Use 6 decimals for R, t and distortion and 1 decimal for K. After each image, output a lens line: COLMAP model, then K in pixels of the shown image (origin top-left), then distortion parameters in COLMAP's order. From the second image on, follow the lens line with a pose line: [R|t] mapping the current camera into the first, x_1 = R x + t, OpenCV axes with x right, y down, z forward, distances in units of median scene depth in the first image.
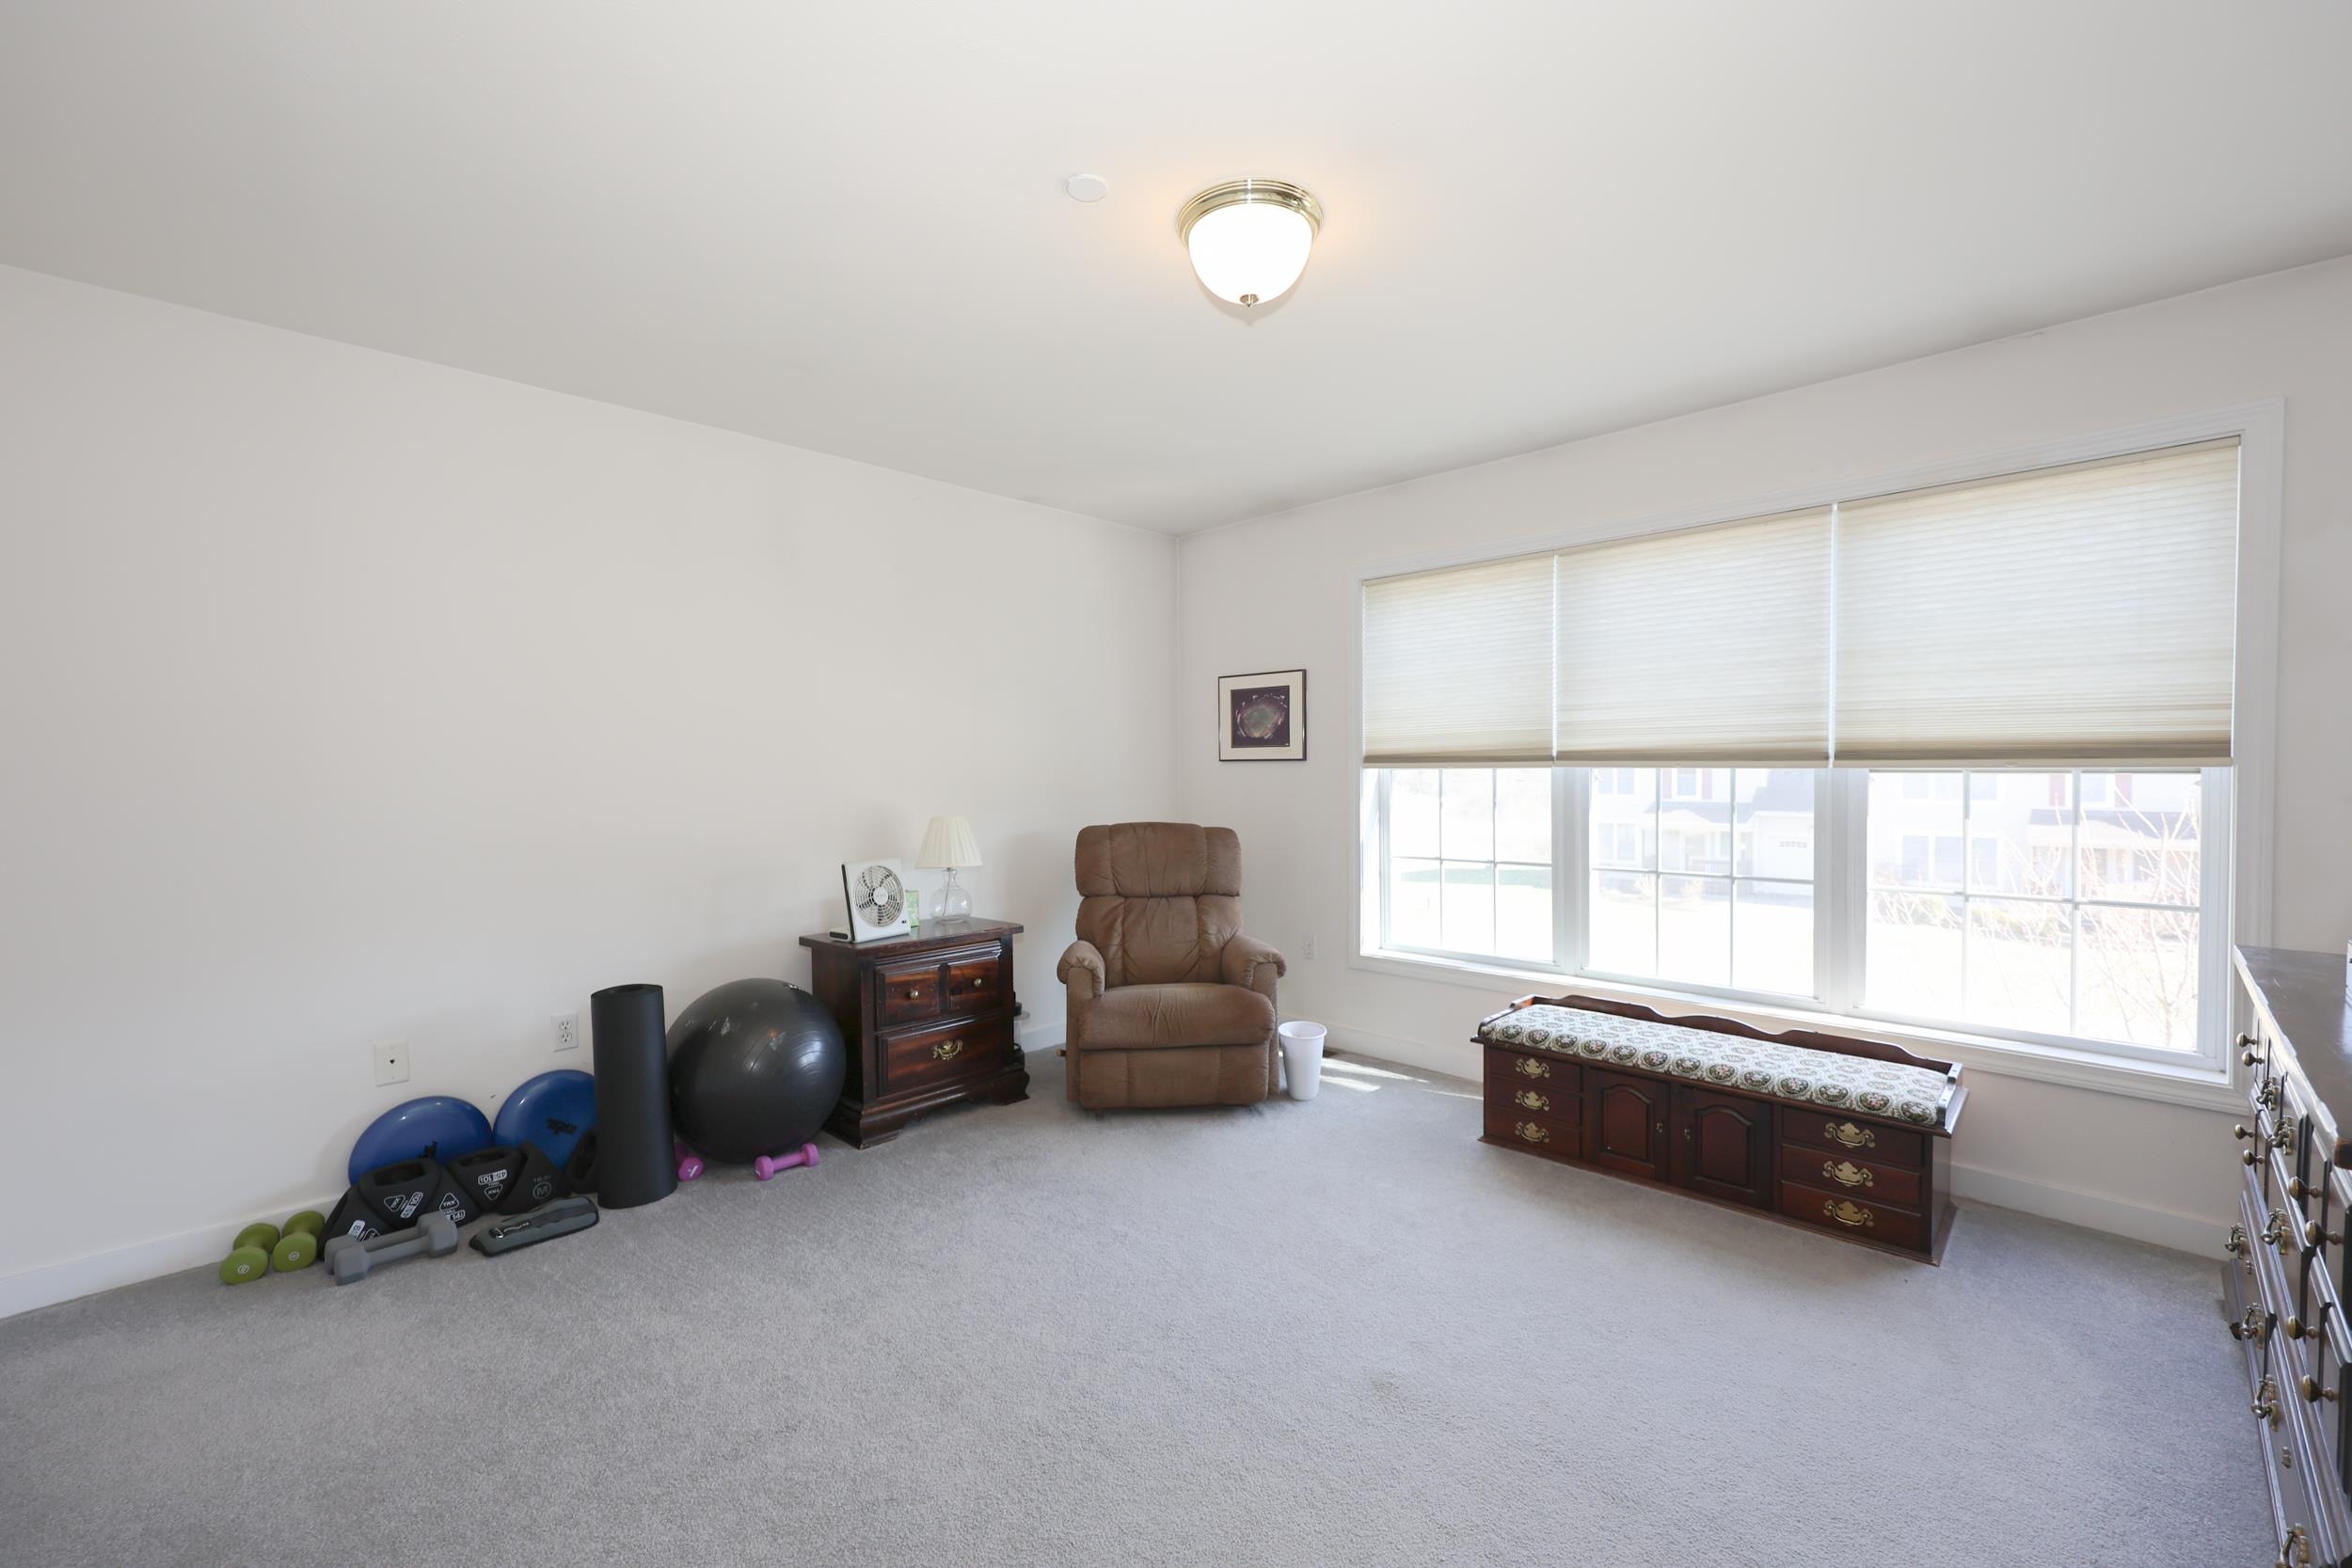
lens RADIAL K [[961.9, 0, 1169.5], [0, 961.9, 795.9], [0, 0, 1]] dist [-0.000262, 0.000226]
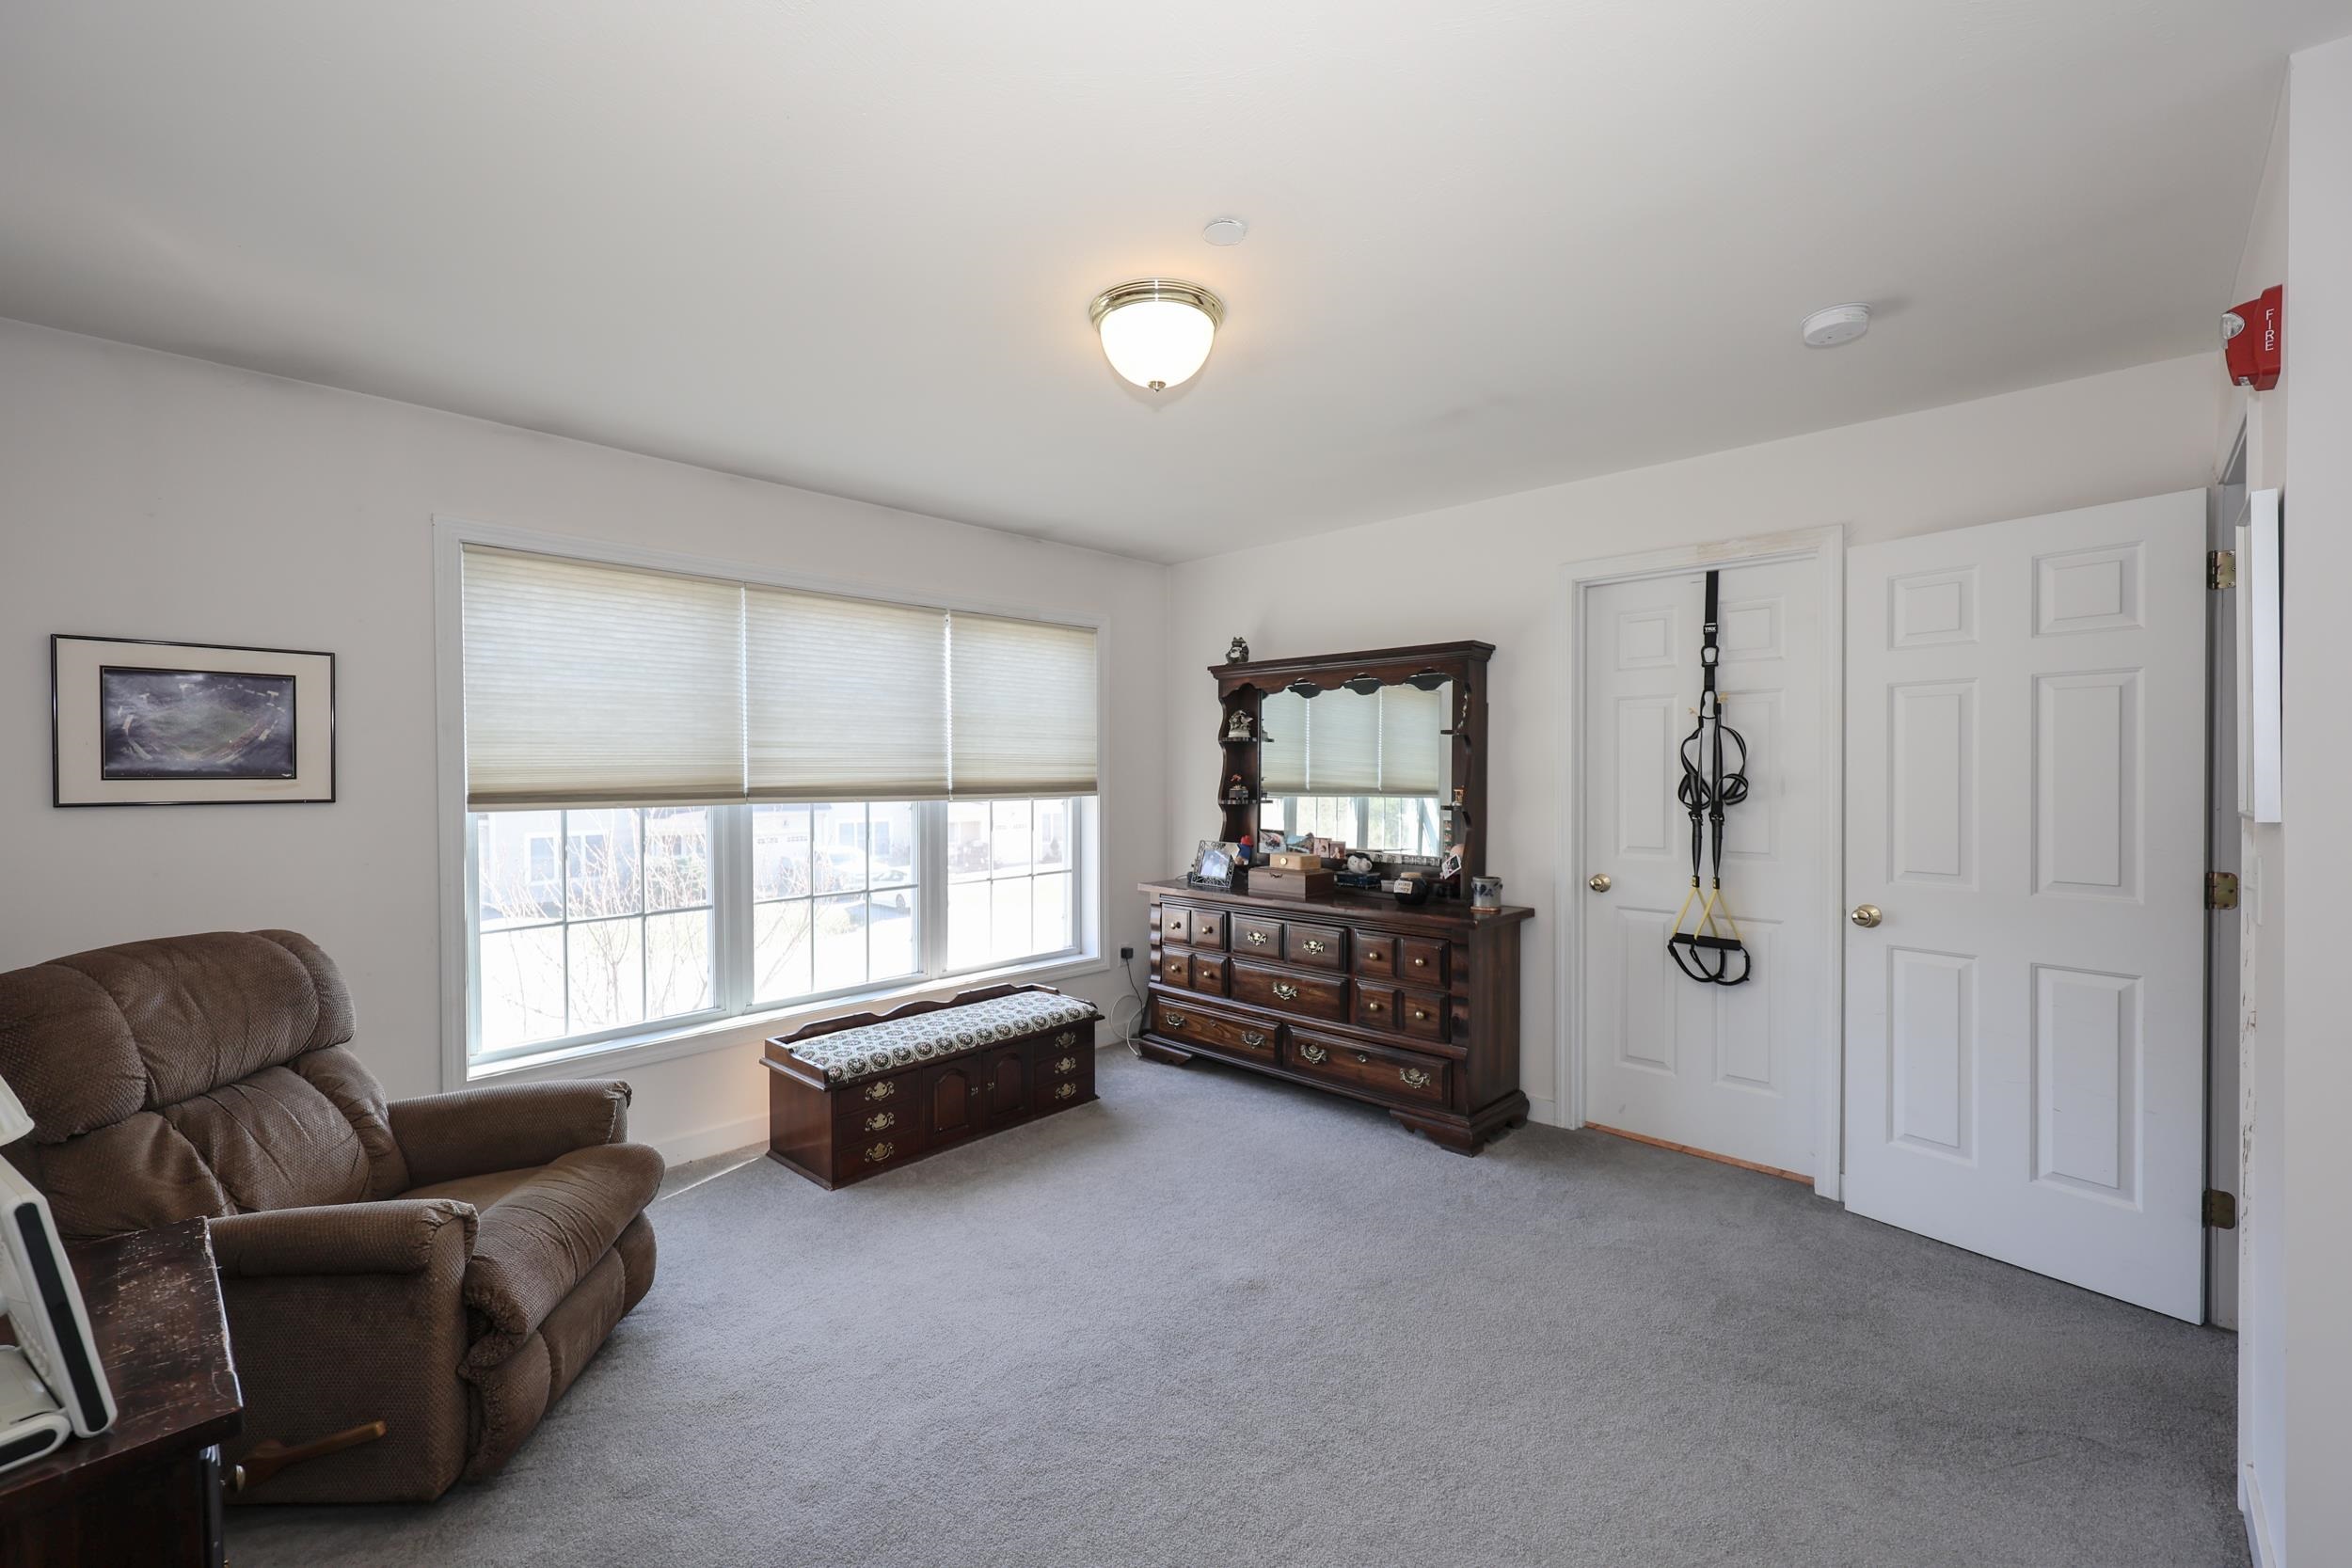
lens RADIAL K [[961.9, 0, 1183.5], [0, 961.9, 778.6], [0, 0, 1]] dist [-0.000262, 0.000226]
pose [[-0.016233, -0.005190, 0.999855, -0.630772], [0.028887, 0.999567, 0.005657, -0.052422], [-0.999451, 0.028975, -0.016076, 0.619724]]
